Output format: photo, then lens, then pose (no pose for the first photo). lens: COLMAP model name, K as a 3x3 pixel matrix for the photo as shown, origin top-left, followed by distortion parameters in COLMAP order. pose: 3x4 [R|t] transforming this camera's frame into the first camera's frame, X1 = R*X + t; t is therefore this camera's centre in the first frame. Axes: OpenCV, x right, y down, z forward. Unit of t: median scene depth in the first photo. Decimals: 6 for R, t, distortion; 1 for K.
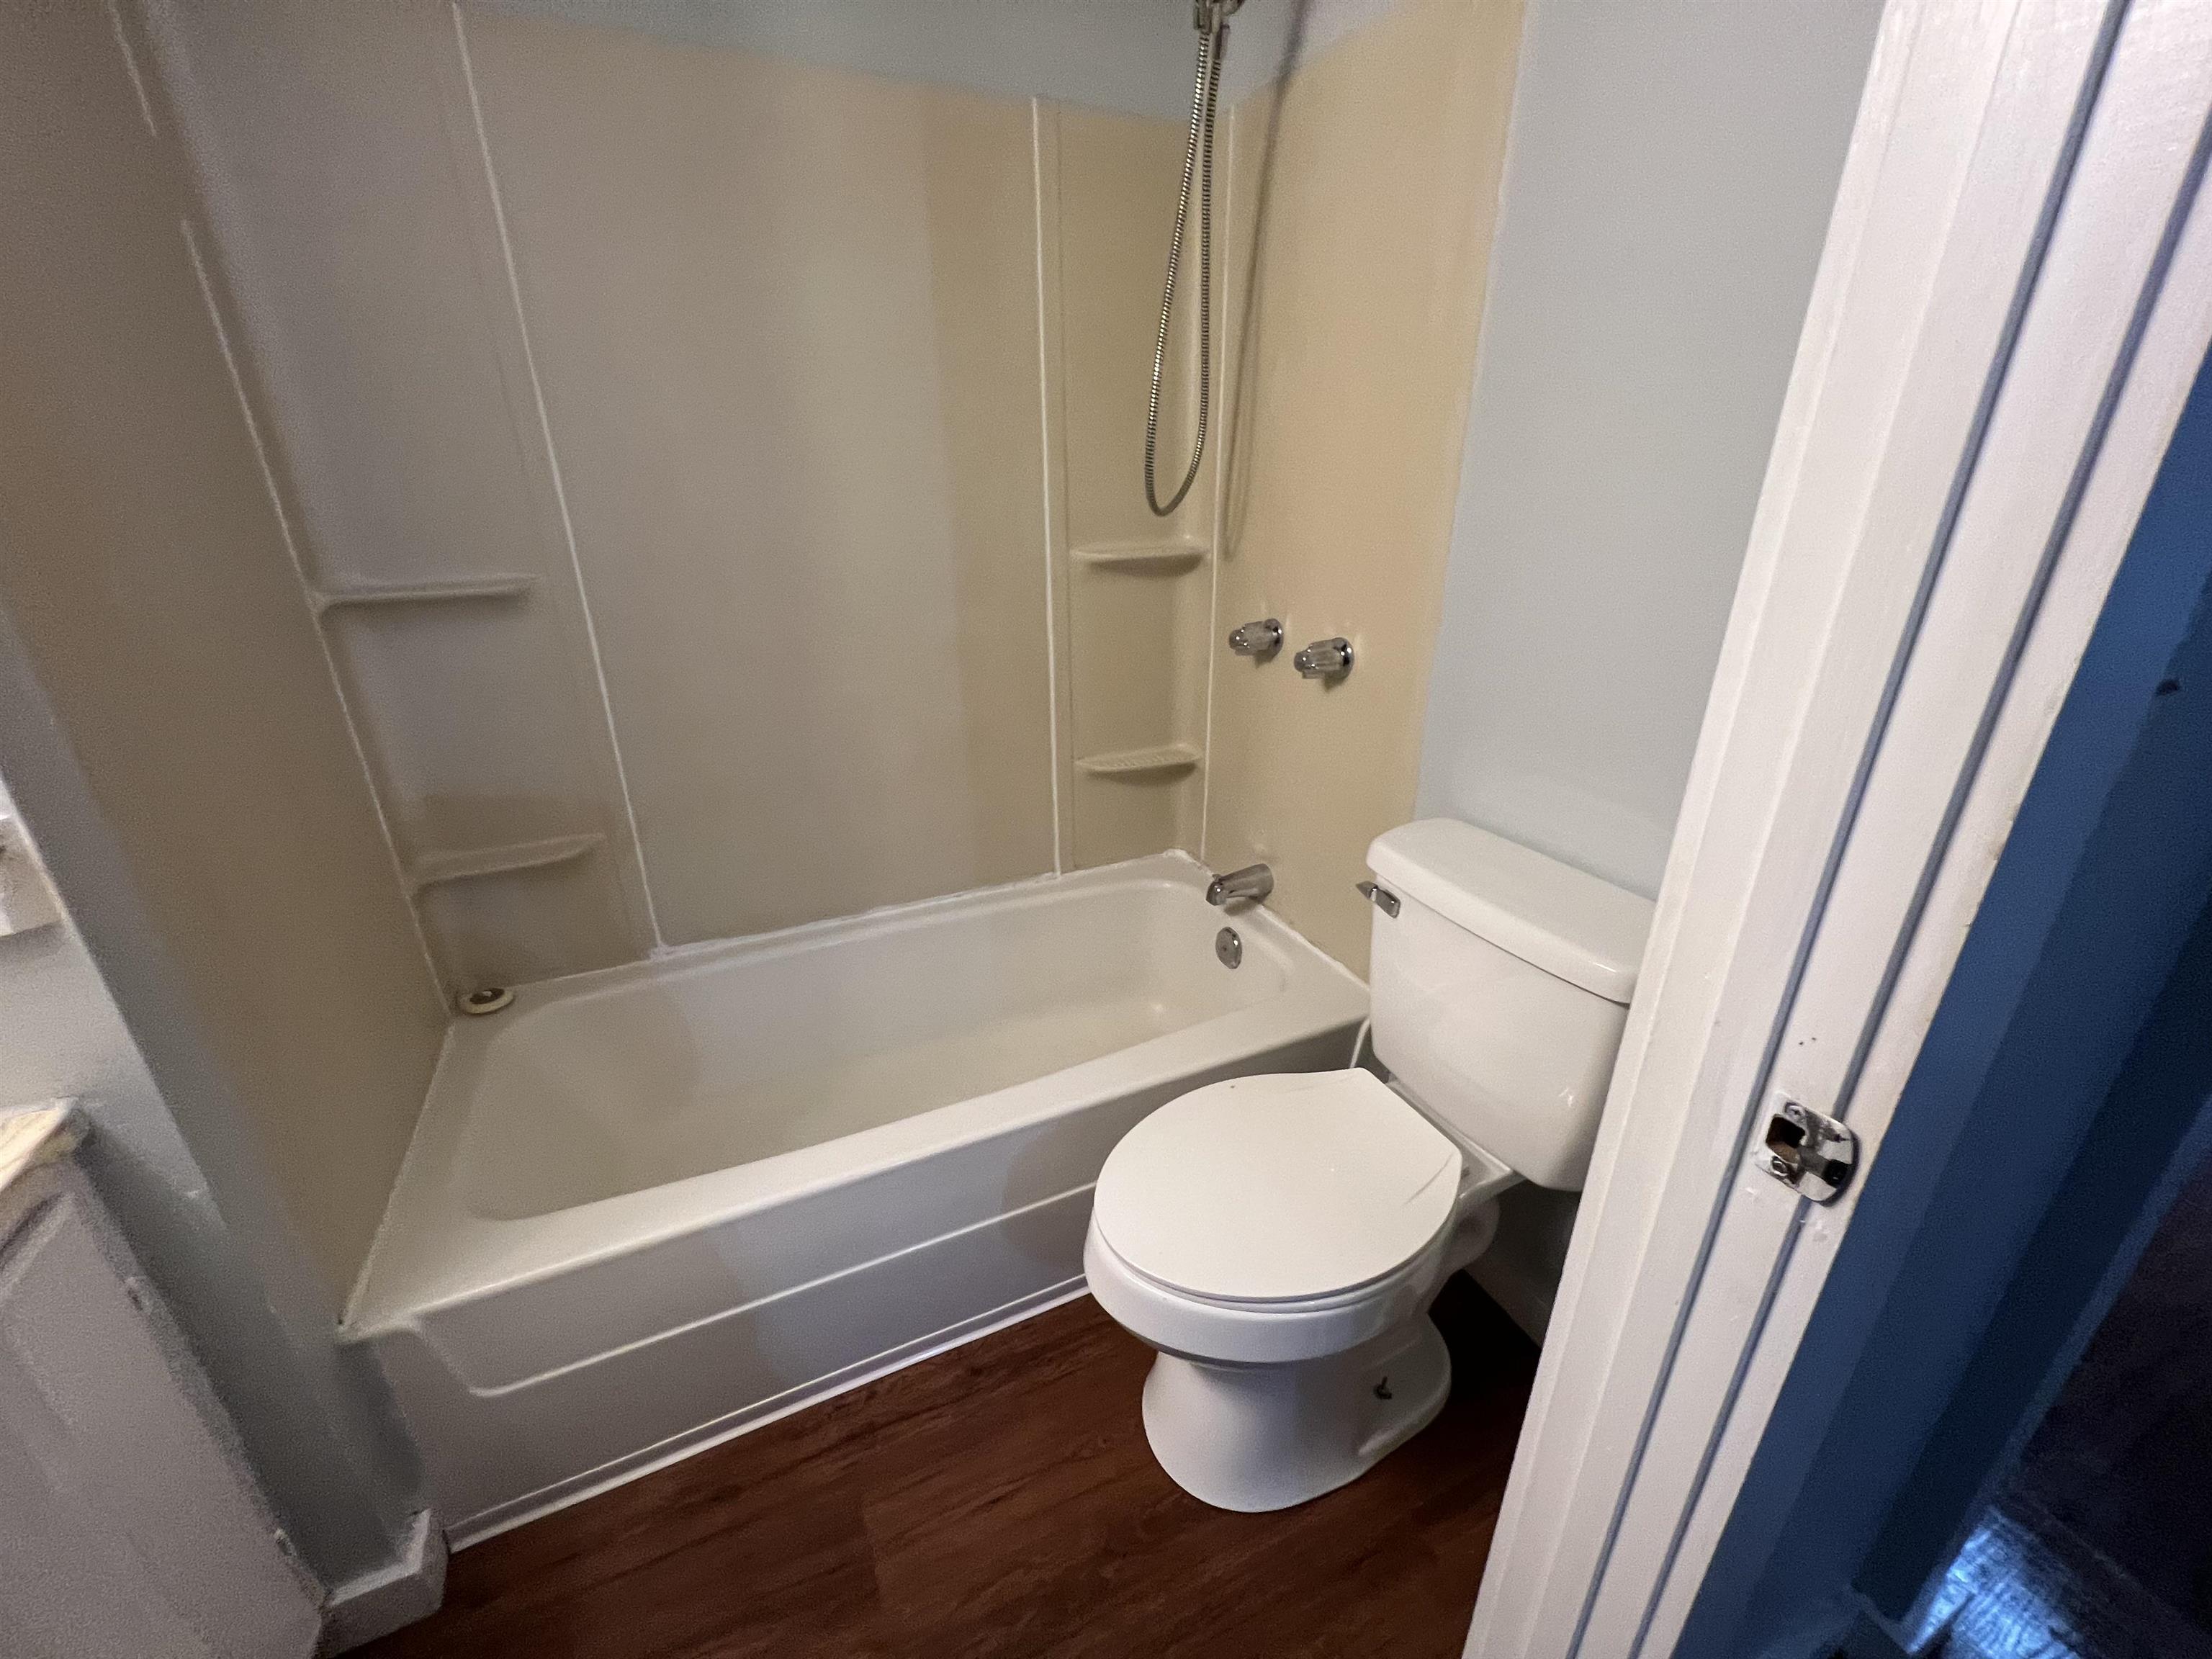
lens RADIAL K [[885.9, 0, 1094.4], [0, 885.9, 830.1], [0, 0, 1]] dist [0.000131, 0.000629]
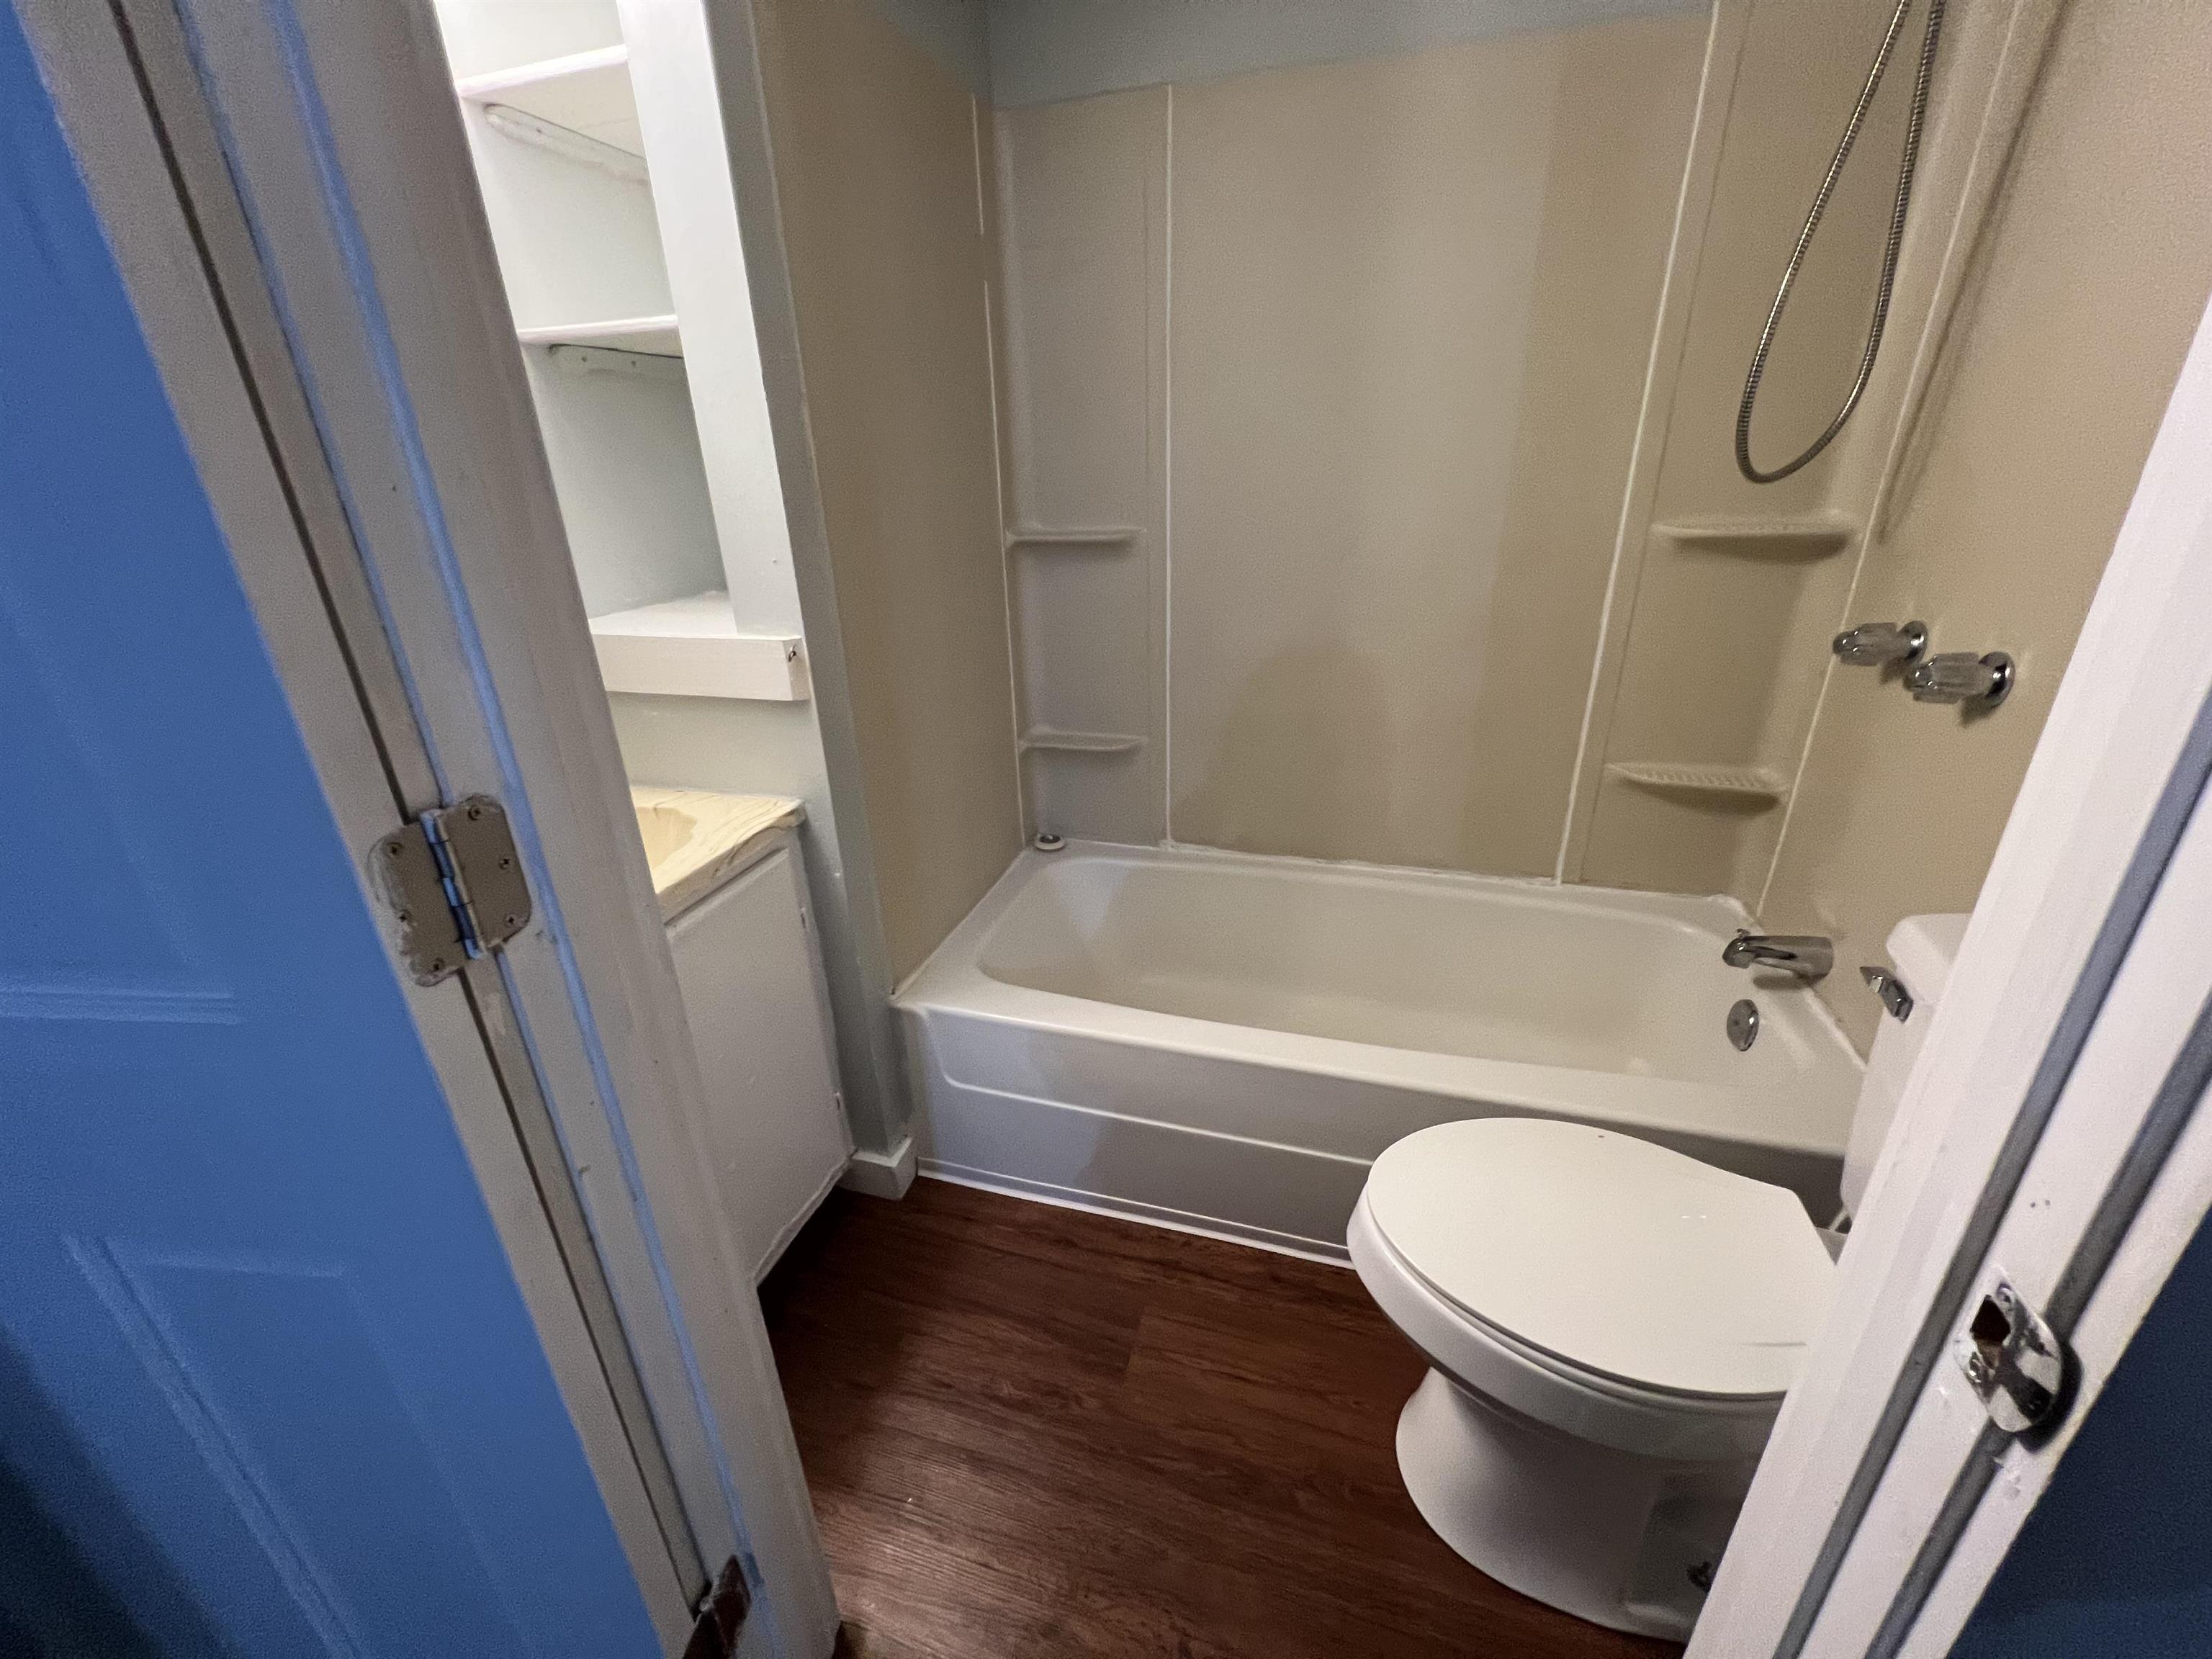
lens RADIAL K [[885.9, 0, 1094.4], [0, 885.9, 830.1], [0, 0, 1]] dist [0.000131, 0.000629]
pose [[0.743794, 0.244306, -0.622161, 0.211800], [-0.231192, 0.967390, 0.103477, 0.017899], [0.627152, 0.066873, 0.776021, -0.012509]]
